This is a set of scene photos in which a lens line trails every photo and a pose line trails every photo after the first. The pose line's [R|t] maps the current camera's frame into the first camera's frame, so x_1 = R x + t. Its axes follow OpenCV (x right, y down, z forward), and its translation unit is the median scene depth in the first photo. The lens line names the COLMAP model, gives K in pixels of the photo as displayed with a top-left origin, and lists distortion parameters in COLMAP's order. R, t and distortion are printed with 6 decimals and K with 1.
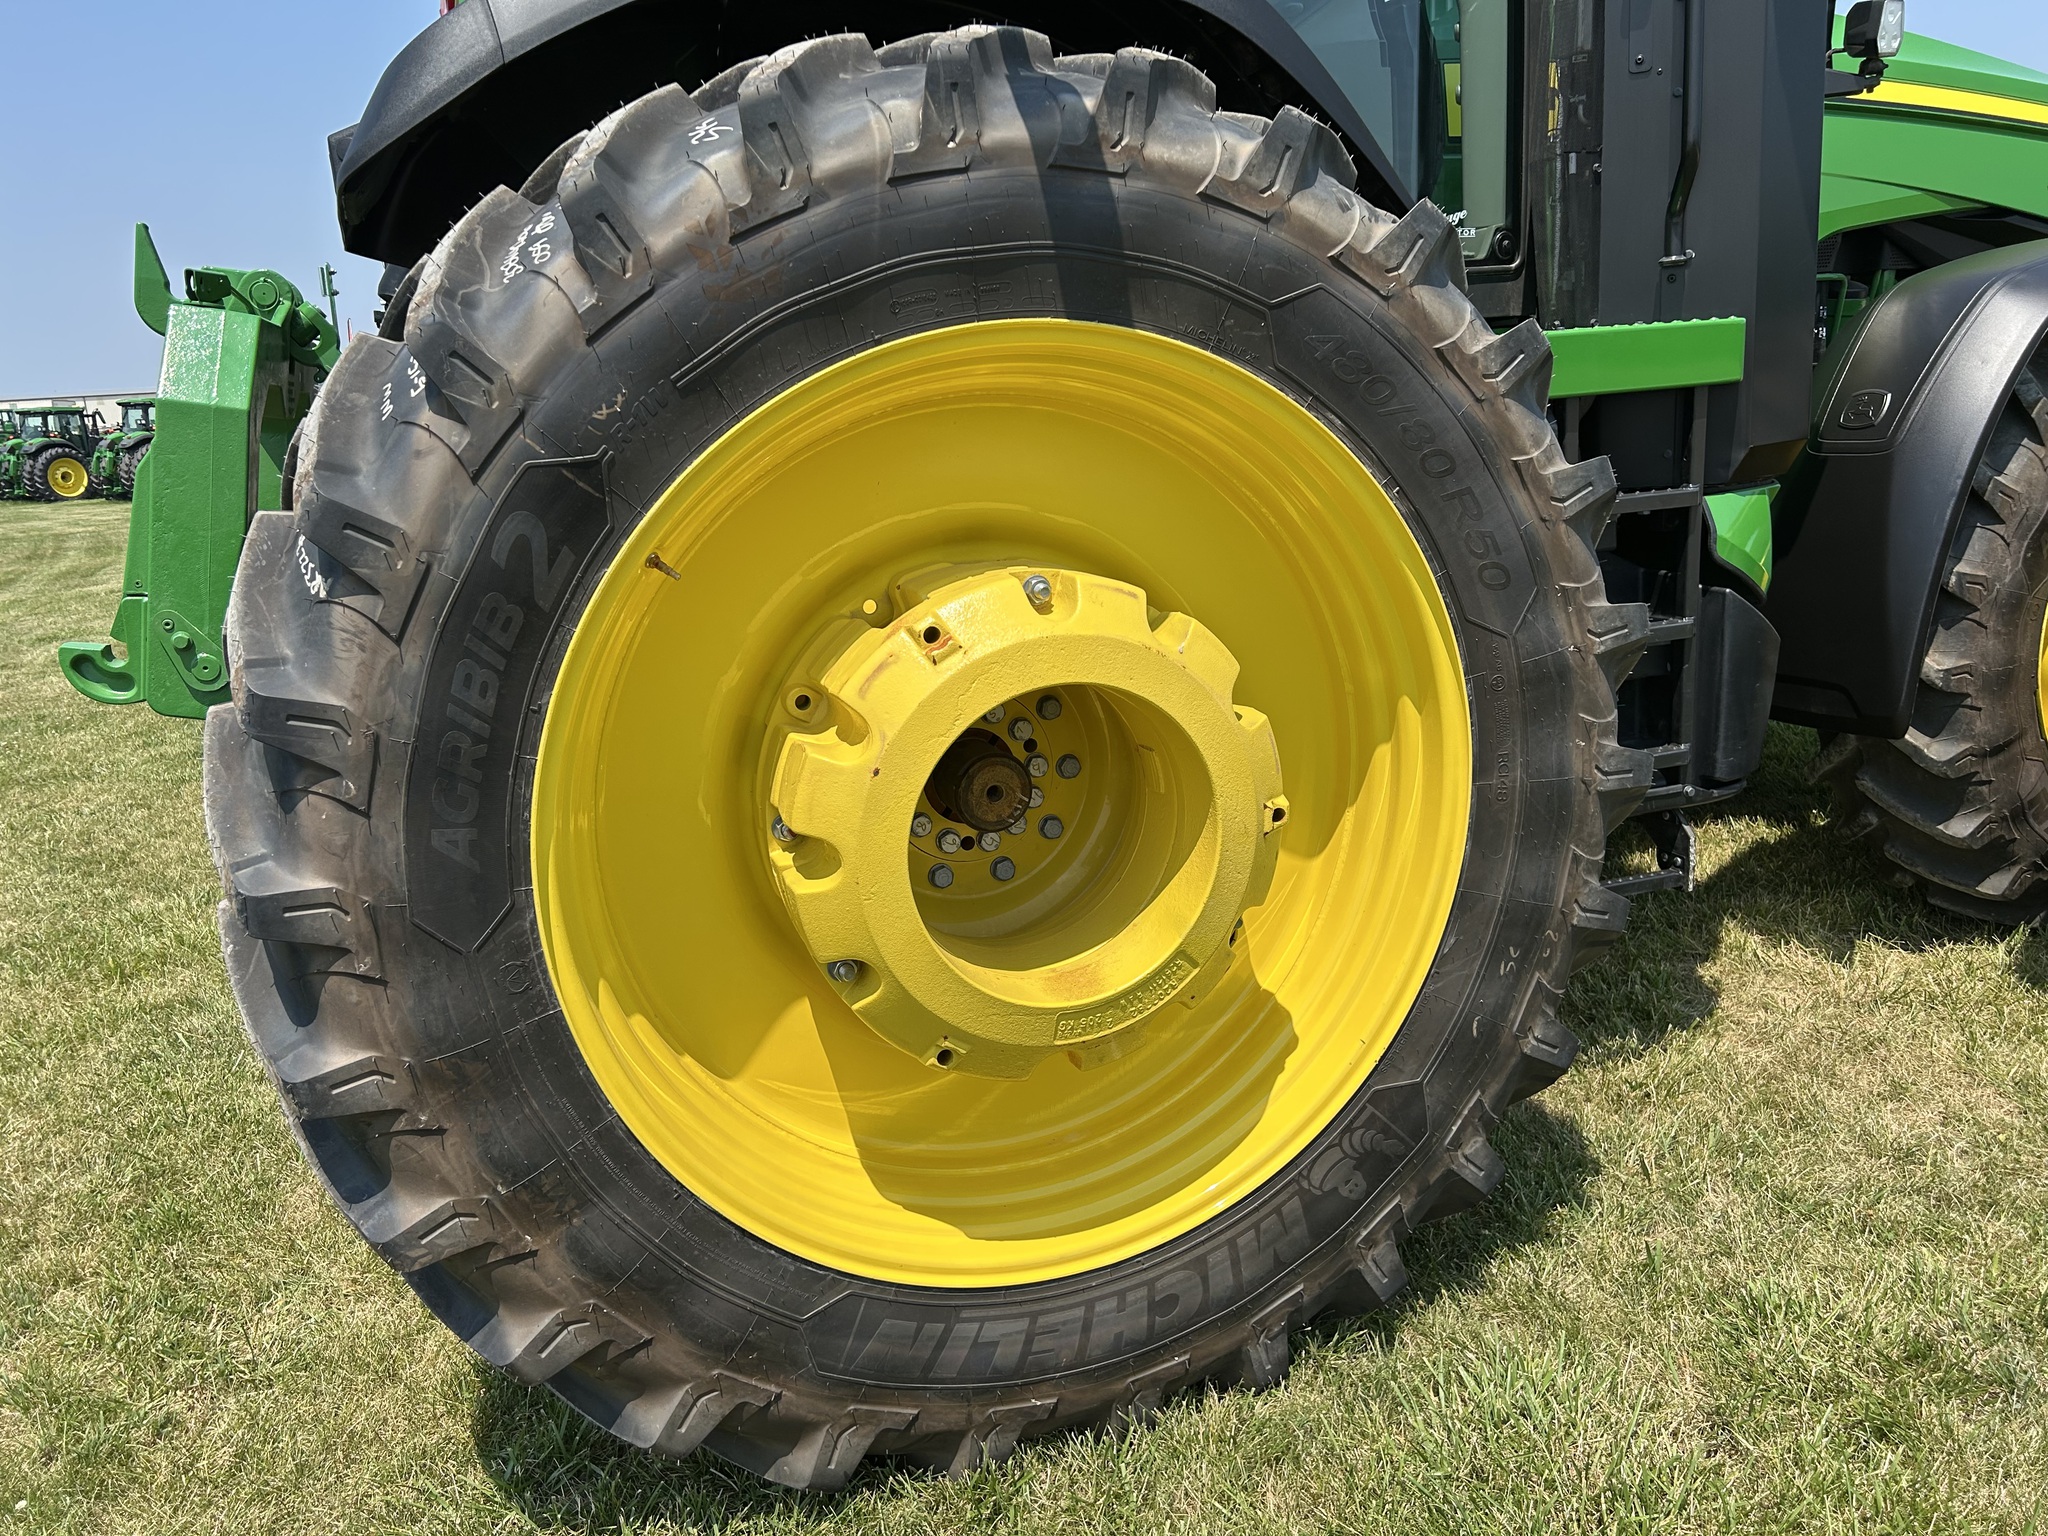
lens RADIAL K [[1531.9, 0, 1013.3], [0, 1531.9, 770.4], [0, 0, 1]] dist [0.061466, -0.072406]
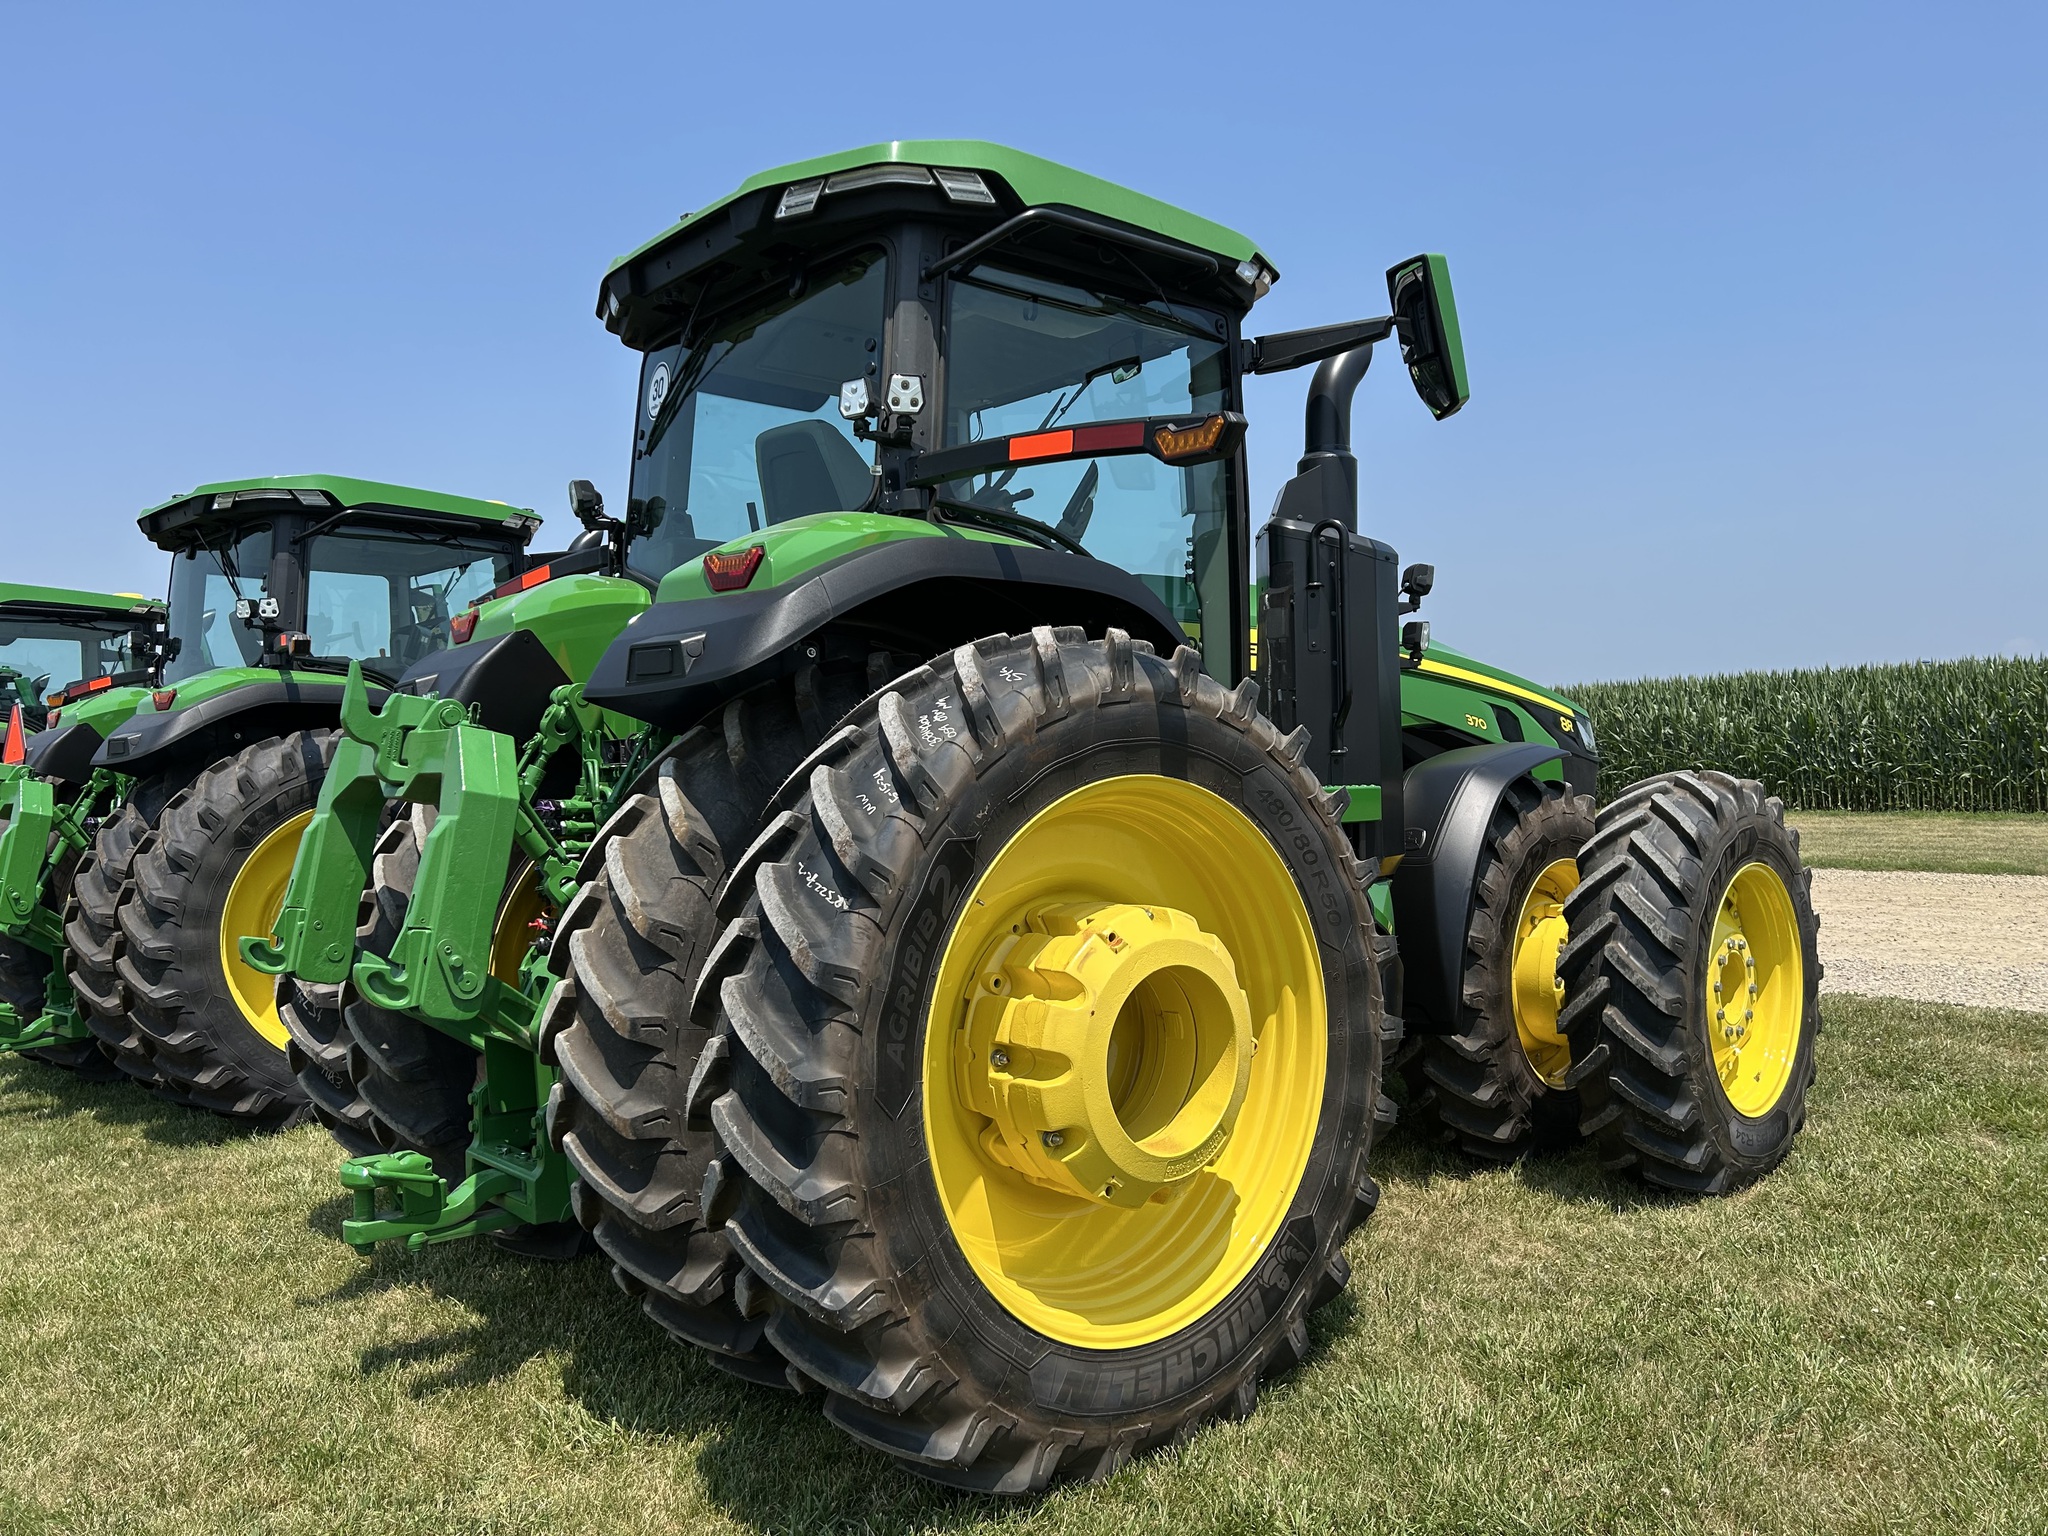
lens RADIAL K [[1531.9, 0, 1019.7], [0, 1531.9, 772.3], [0, 0, 1]] dist [0.061466, -0.072406]
pose [[0.927436, 0.051066, 0.370480, -0.769030], [0.046741, 0.967039, -0.250302, 0.156614], [-0.371051, 0.249456, 0.894479, -0.584904]]
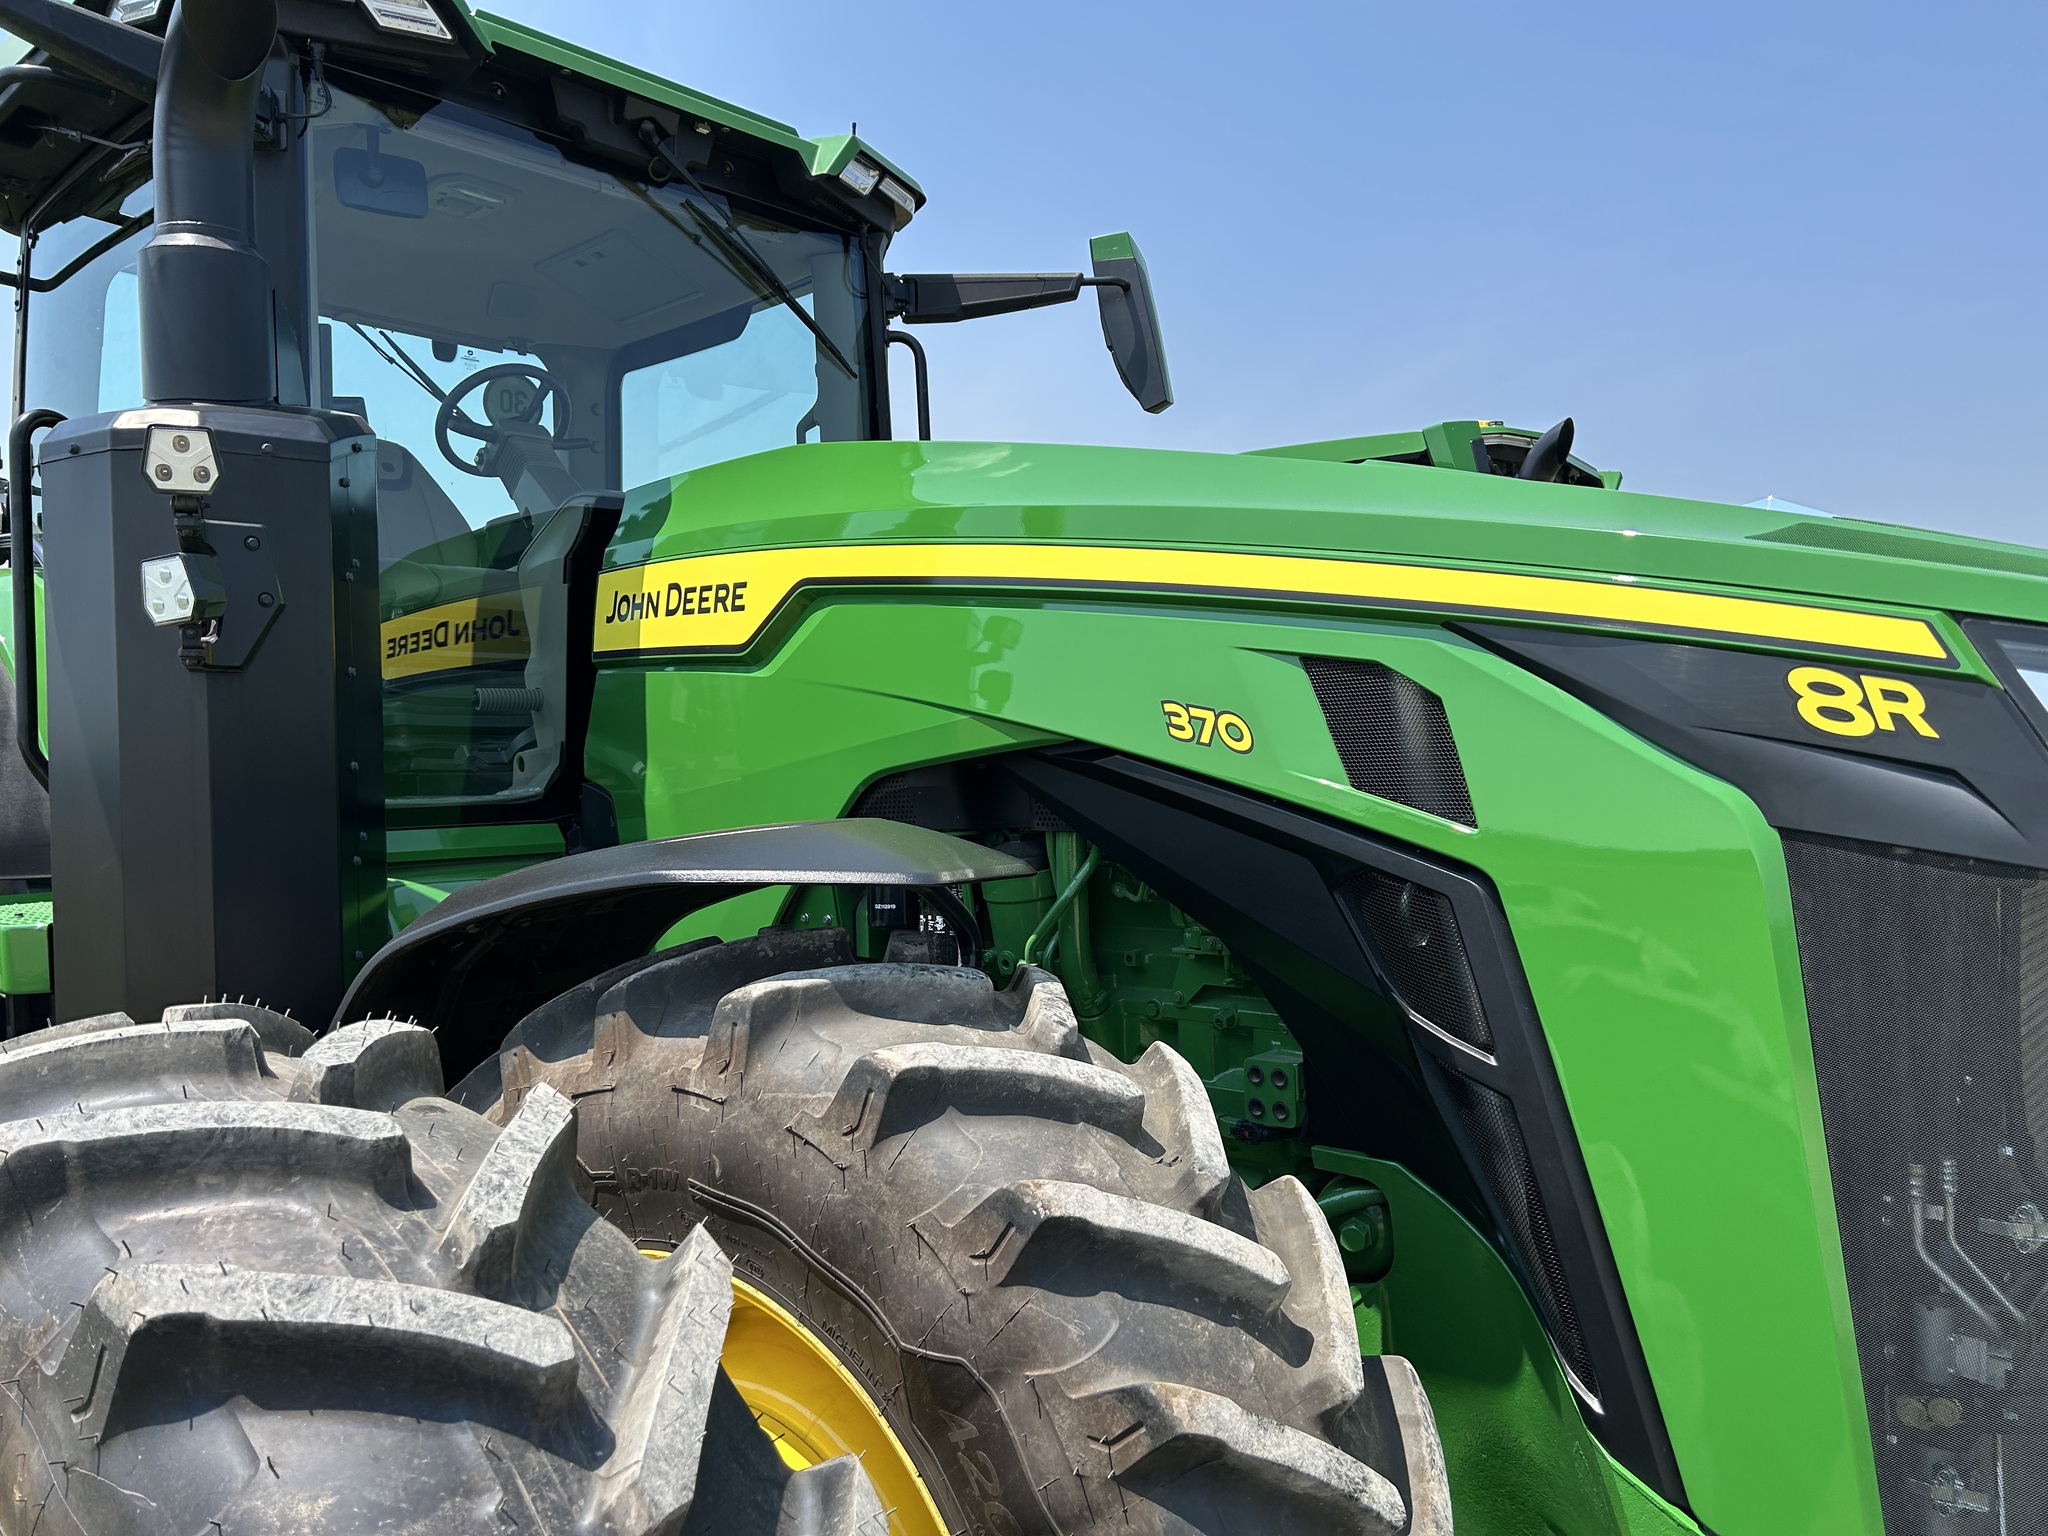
lens RADIAL K [[1531.9, 0, 1032.2], [0, 1531.9, 767.0], [0, 0, 1]] dist [0.061466, -0.072406]
pose [[0.498995, 0.051473, -0.865075, 2.056428], [-0.216379, 0.974018, -0.066857, -0.605295], [0.839157, 0.220546, 0.497167, 1.395807]]
